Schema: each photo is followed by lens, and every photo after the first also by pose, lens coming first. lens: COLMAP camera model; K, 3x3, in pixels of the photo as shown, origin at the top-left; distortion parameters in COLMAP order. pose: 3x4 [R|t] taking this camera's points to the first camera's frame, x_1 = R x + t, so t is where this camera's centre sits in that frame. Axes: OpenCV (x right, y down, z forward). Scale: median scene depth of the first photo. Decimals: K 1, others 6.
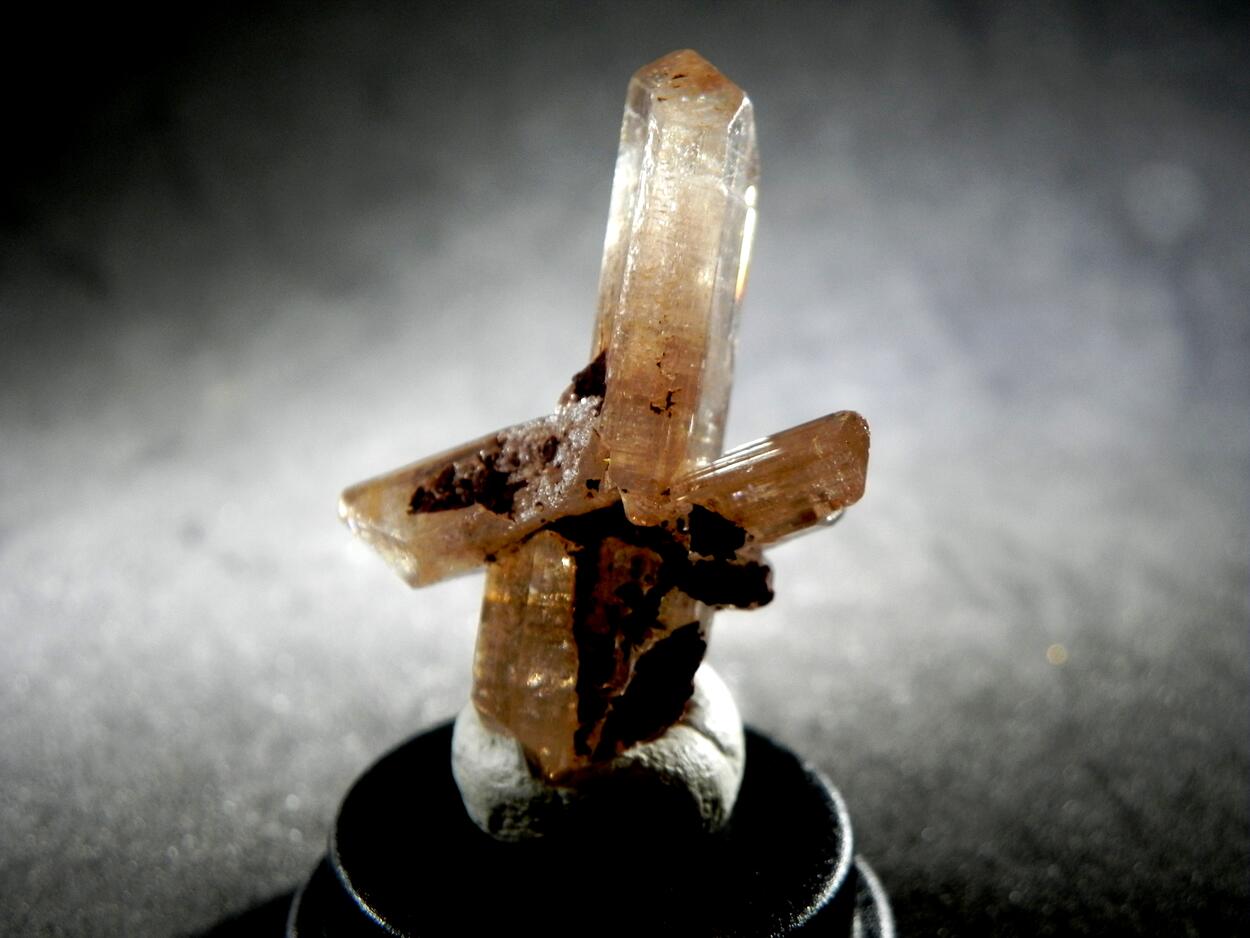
lens RADIAL K [[1883.0, 0, 667.3], [0, 1883.0, 467.5], [0, 0, 1]] dist [-0.073150, 0.000000]
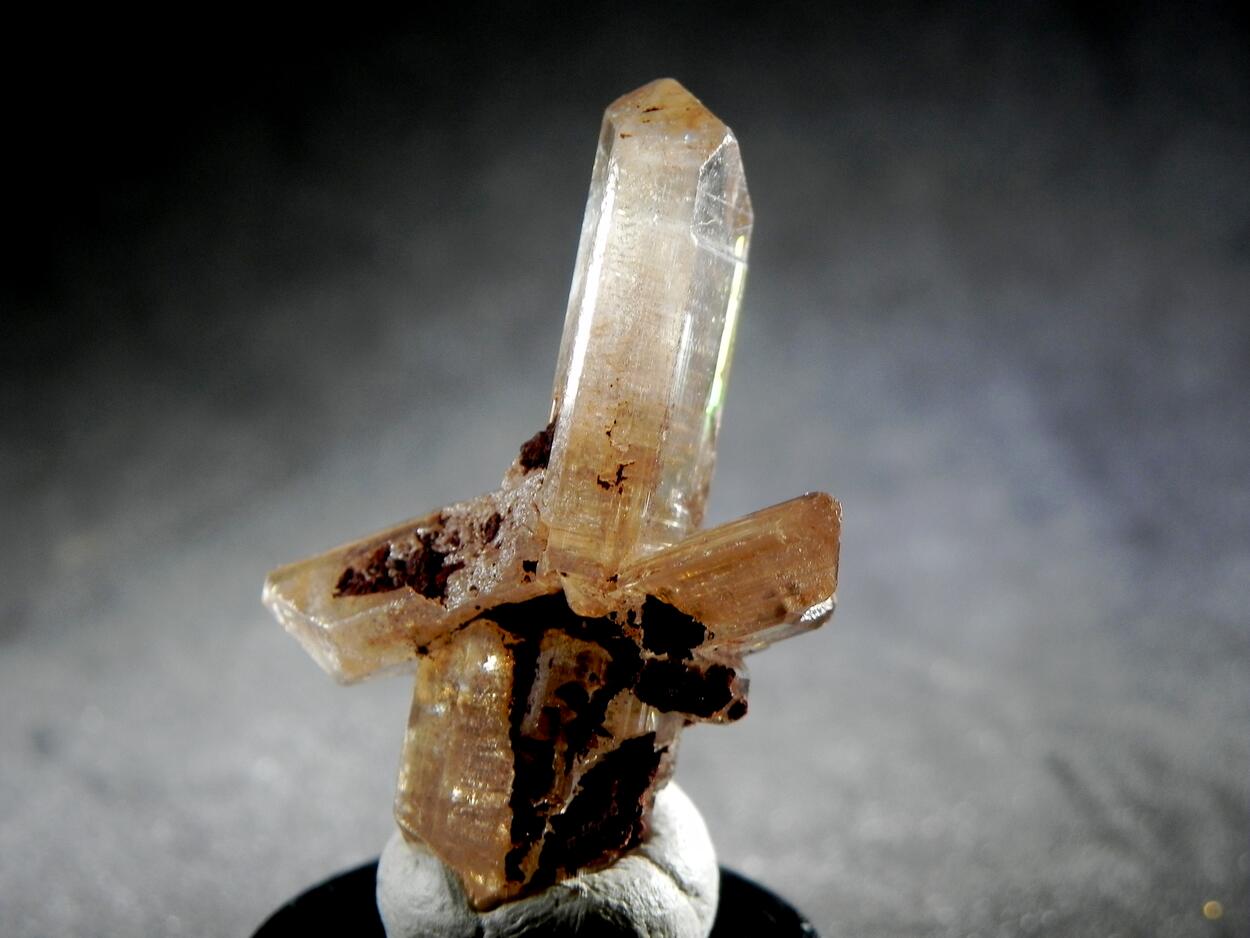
lens RADIAL K [[2735.7, 0, 623.6], [0, 2735.7, 457.8], [0, 0, 1]] dist [0.081886, 0.000000]
pose [[0.992412, 0.030299, -0.119169, 0.150194], [-0.038656, 0.996905, -0.068451, 0.042928], [0.116726, 0.072538, 0.990512, -0.262316]]
